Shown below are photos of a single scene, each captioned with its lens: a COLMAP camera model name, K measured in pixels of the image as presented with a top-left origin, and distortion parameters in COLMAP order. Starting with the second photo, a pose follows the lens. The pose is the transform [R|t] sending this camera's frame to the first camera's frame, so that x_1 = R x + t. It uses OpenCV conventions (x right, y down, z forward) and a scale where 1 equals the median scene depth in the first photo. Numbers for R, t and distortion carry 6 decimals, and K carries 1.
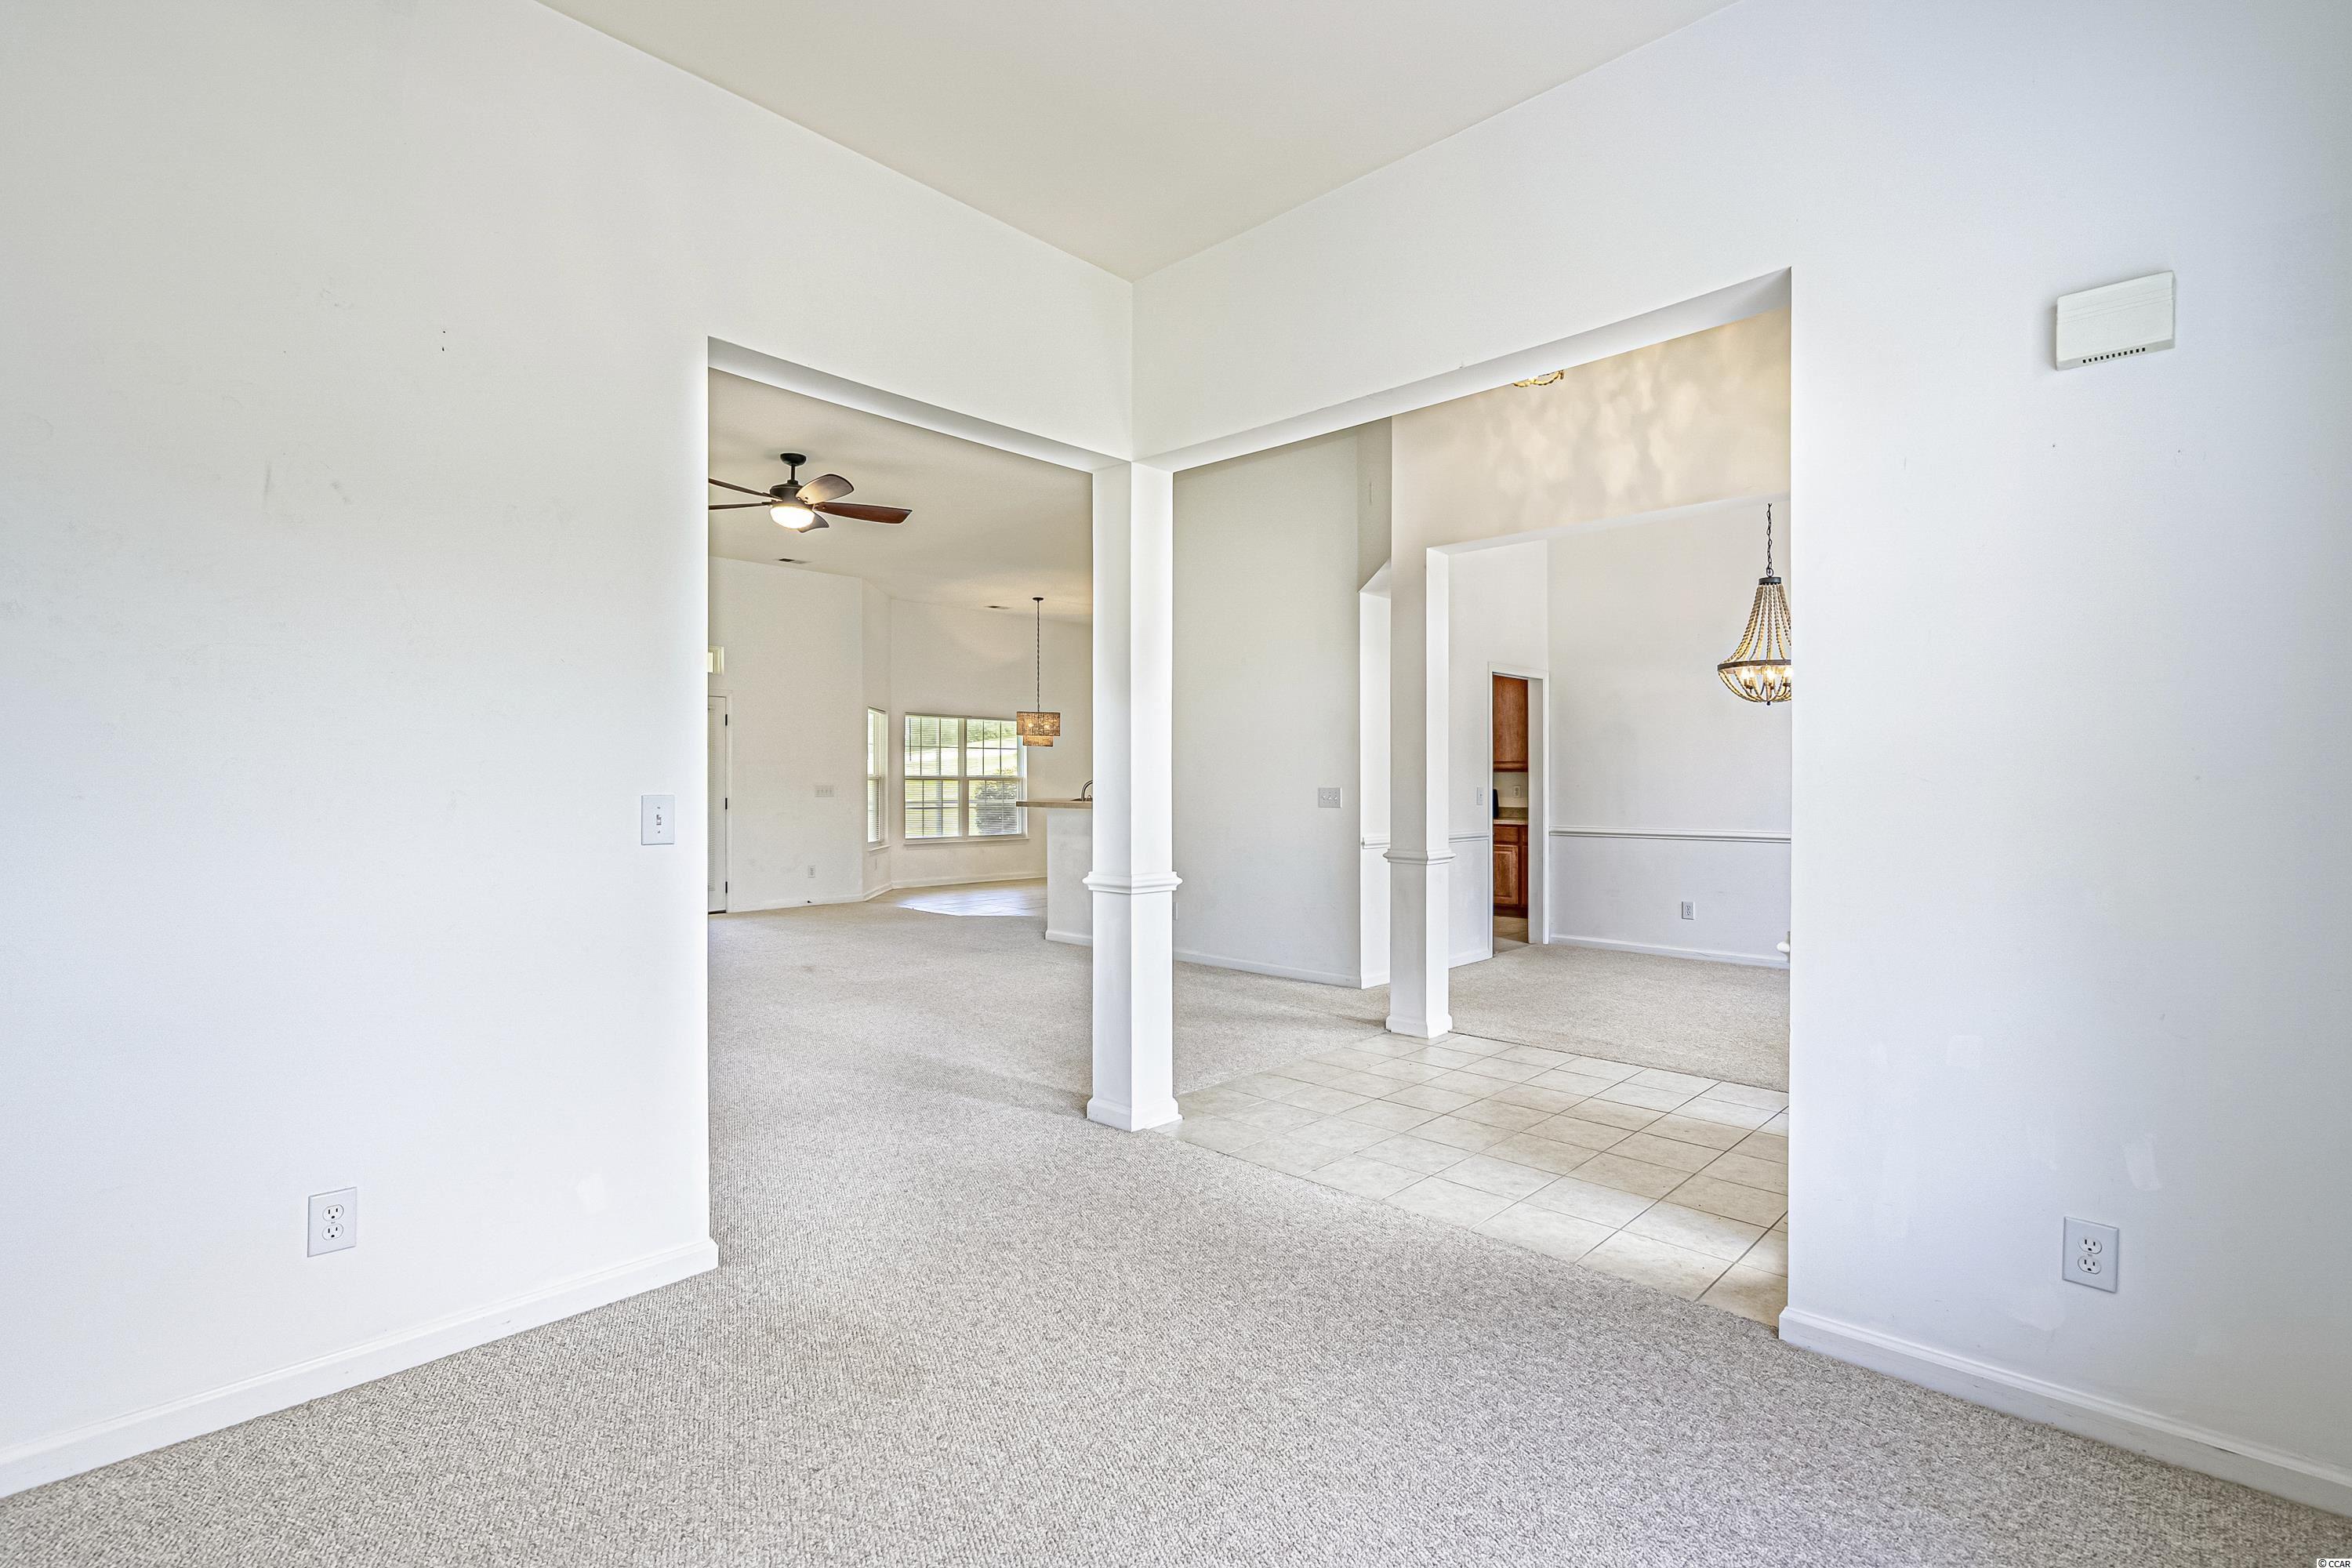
lens RADIAL K [[1085.6, 0, 1165.9], [0, 1085.6, 784.3], [0, 0, 1]] dist [-0.002193, 0.000026]
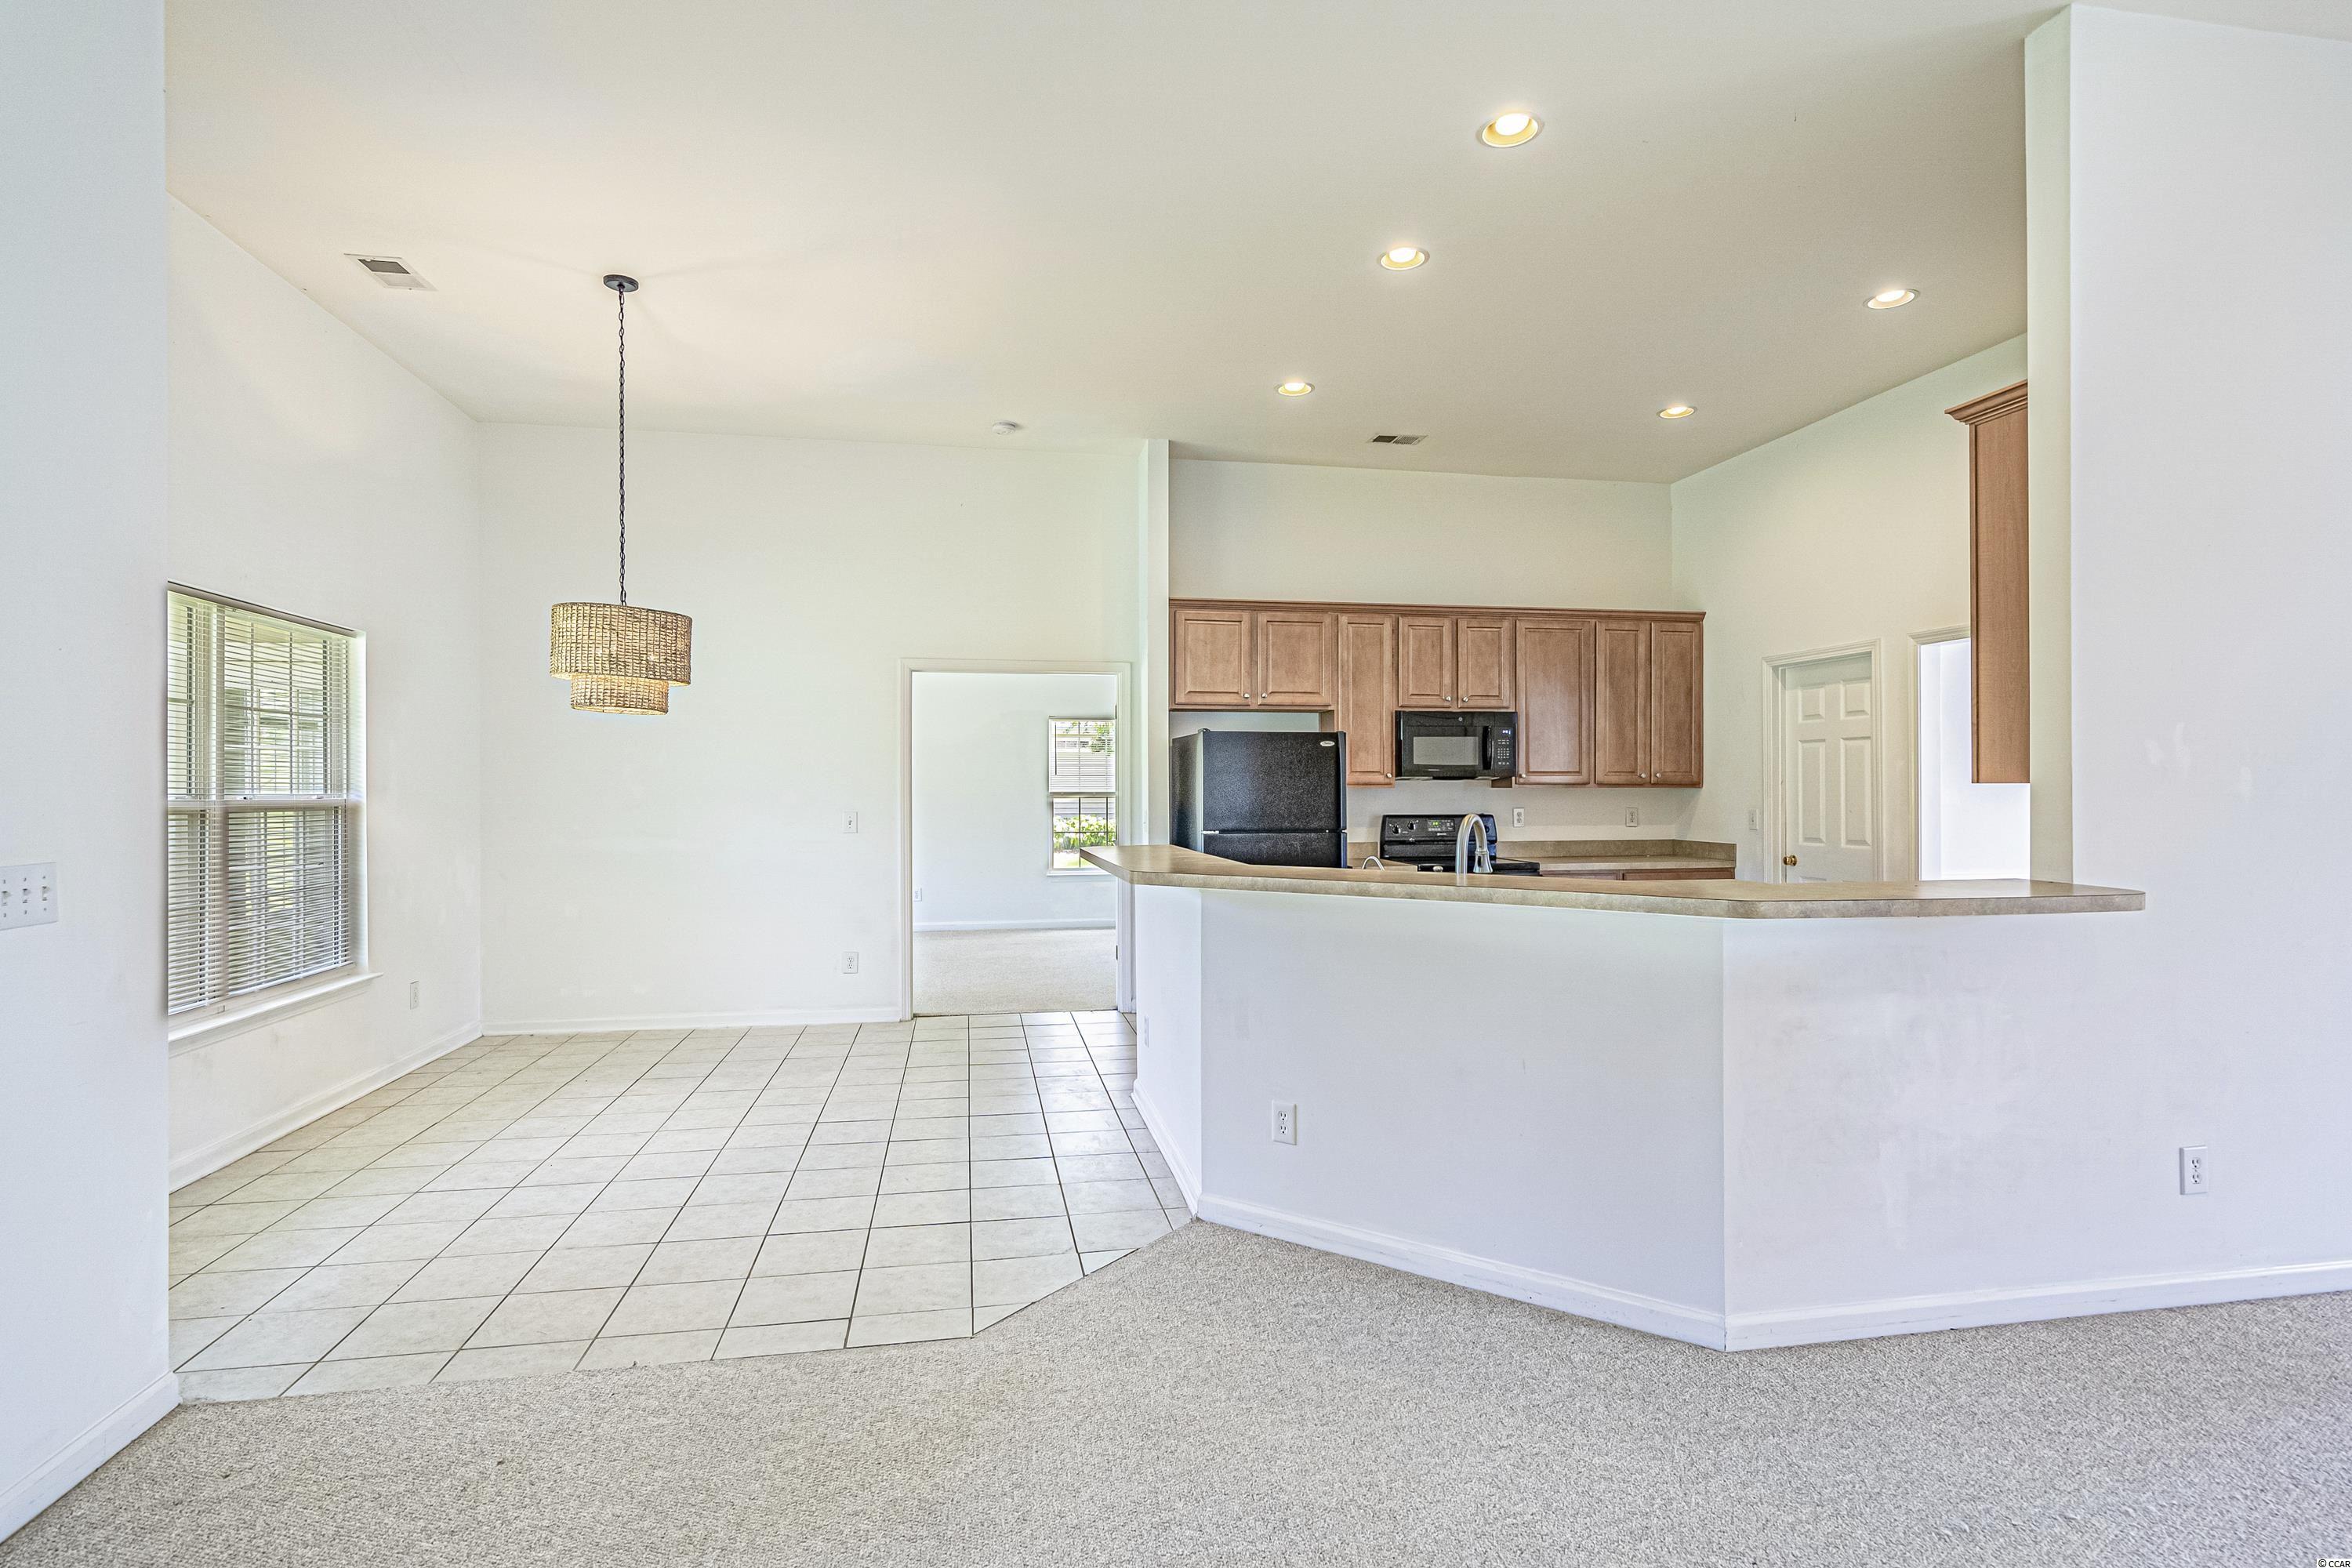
lens RADIAL K [[1171.2, 0, 1180.2], [0, 1171.2, 782.5], [0, 0, 1]] dist [-0.002253, 0.002139]
pose [[0.575413, 0.001491, 0.817862, -0.358664], [0.003306, 0.999986, -0.004149, -0.010890], [-0.817856, 0.005091, 0.575400, 0.726031]]
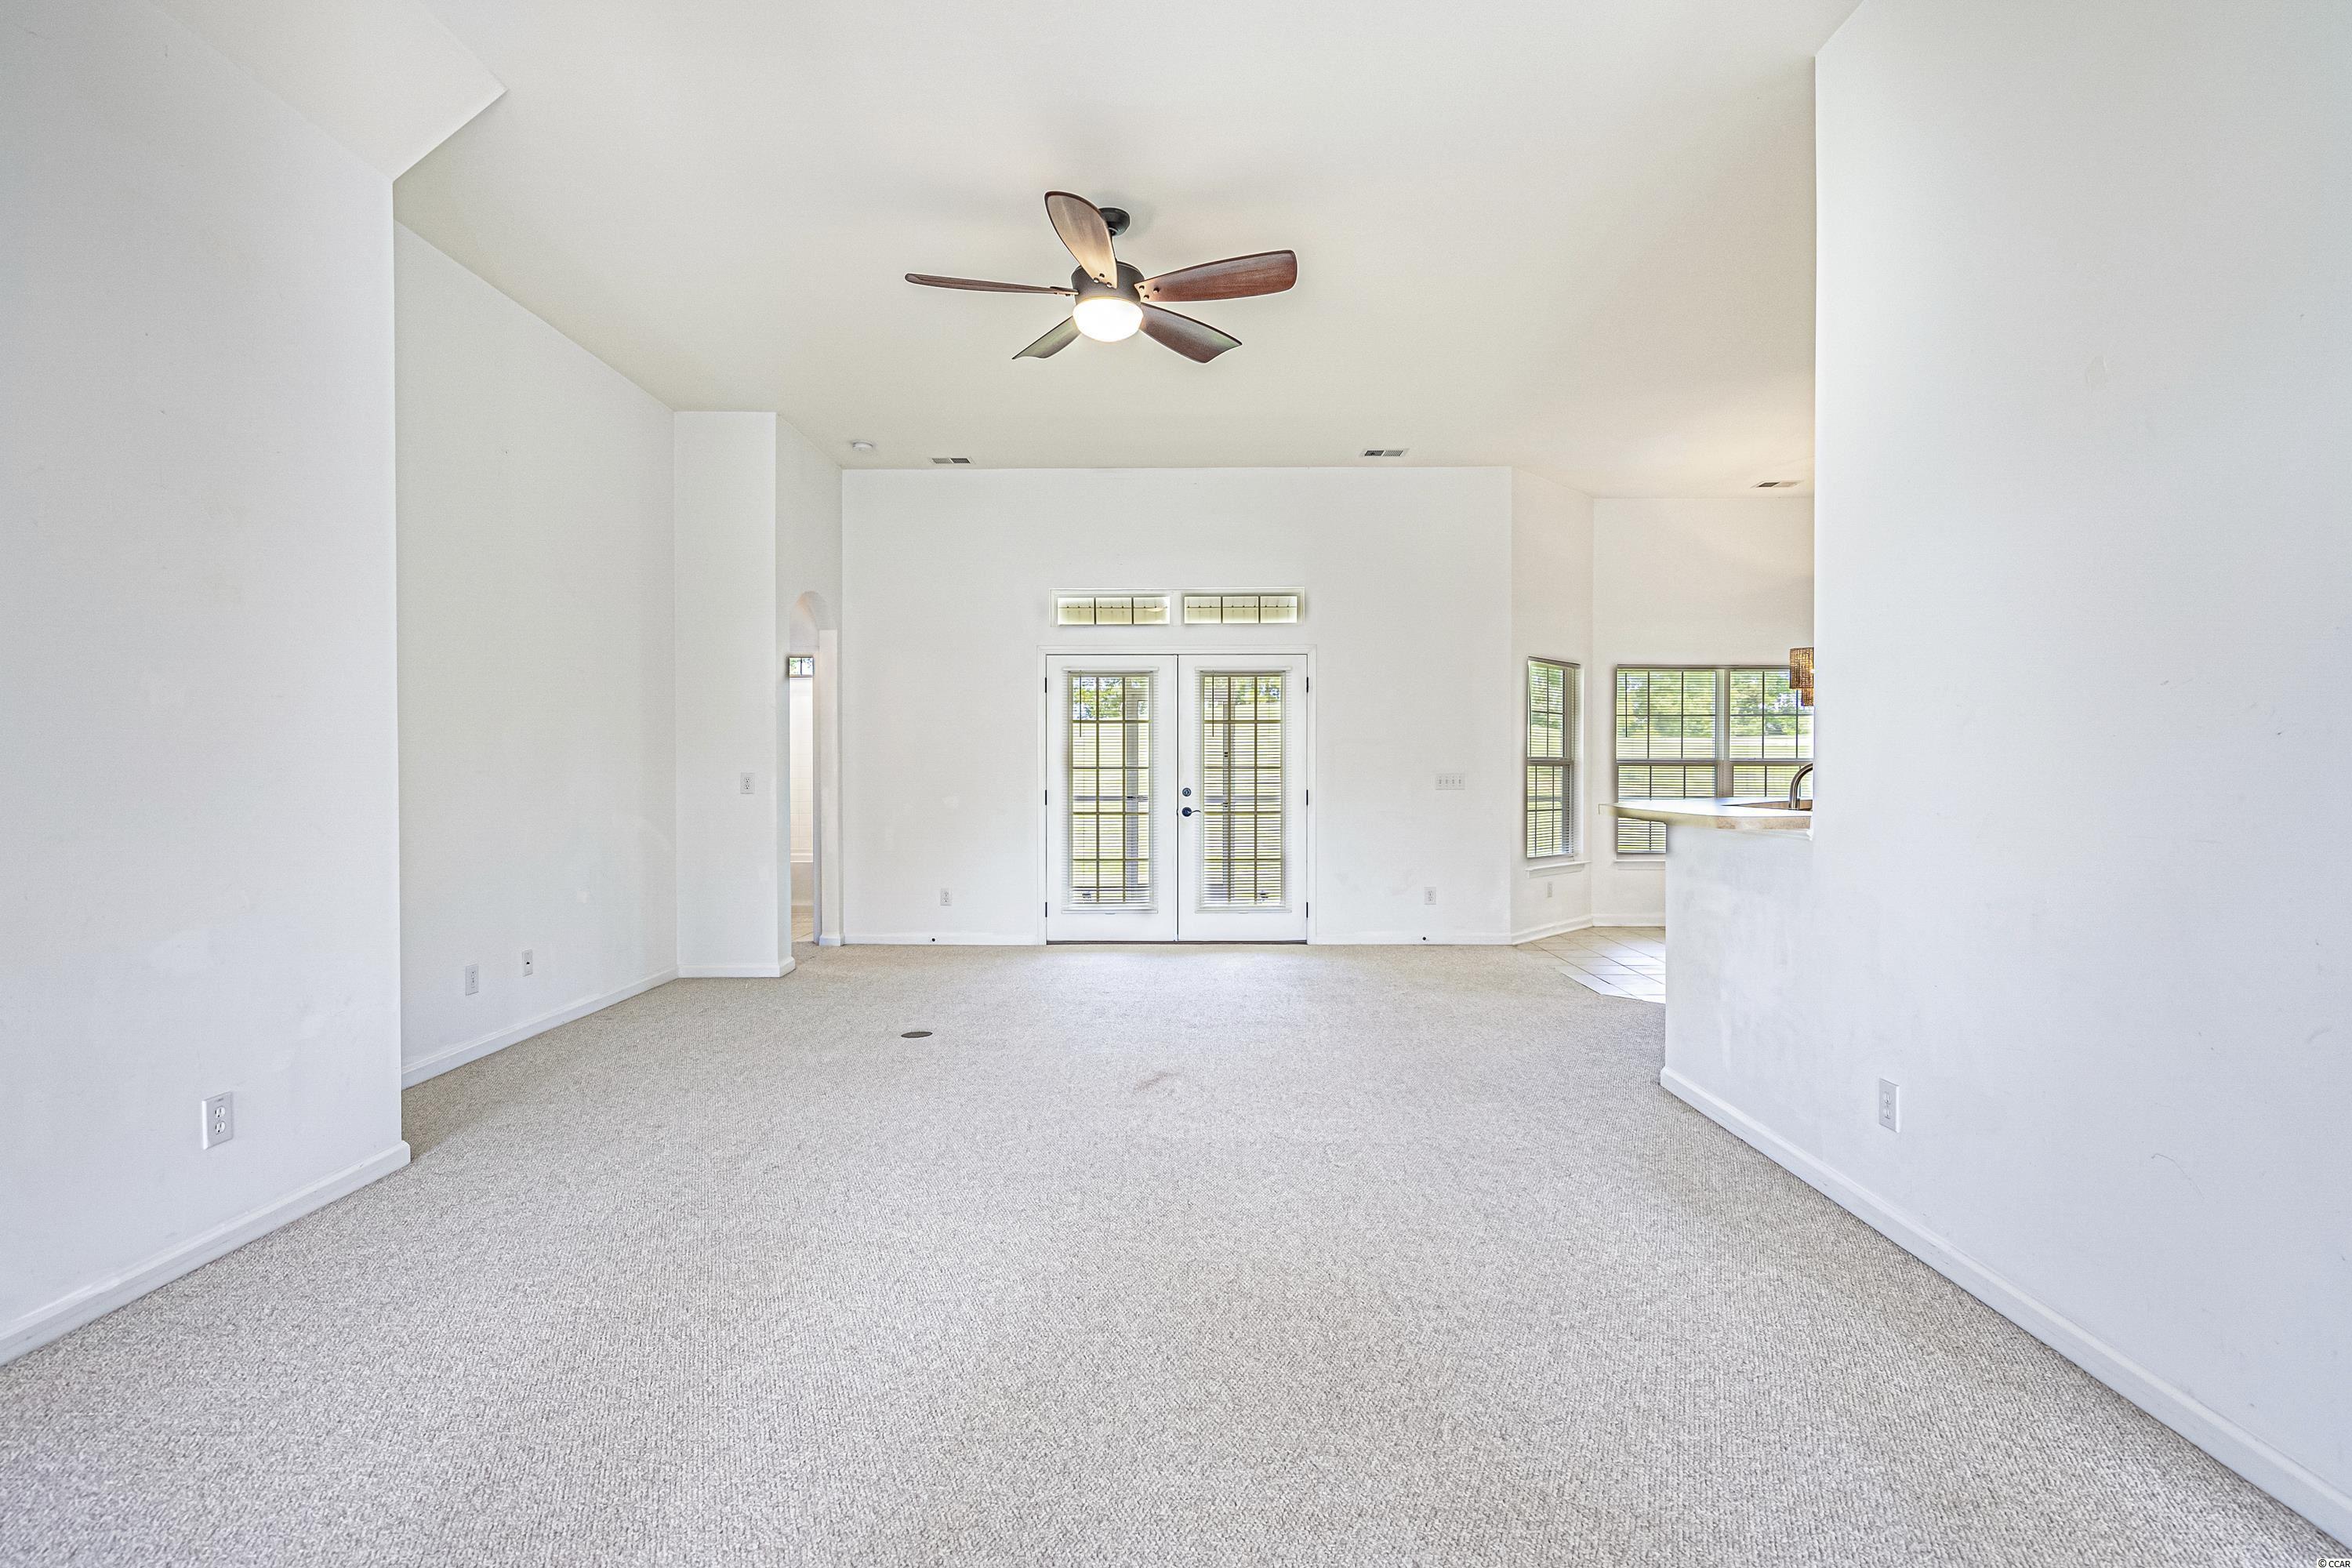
lens RADIAL K [[1098.7, 0, 1186.3], [0, 1098.7, 782.5], [0, 0, 1]] dist [-0.004719, -0.000593]
pose [[0.691716, 0.006146, -0.722143, 0.076185], [0.000200, 0.999962, 0.008702, 0.000810], [0.722170, -0.006164, 0.691689, 0.388533]]
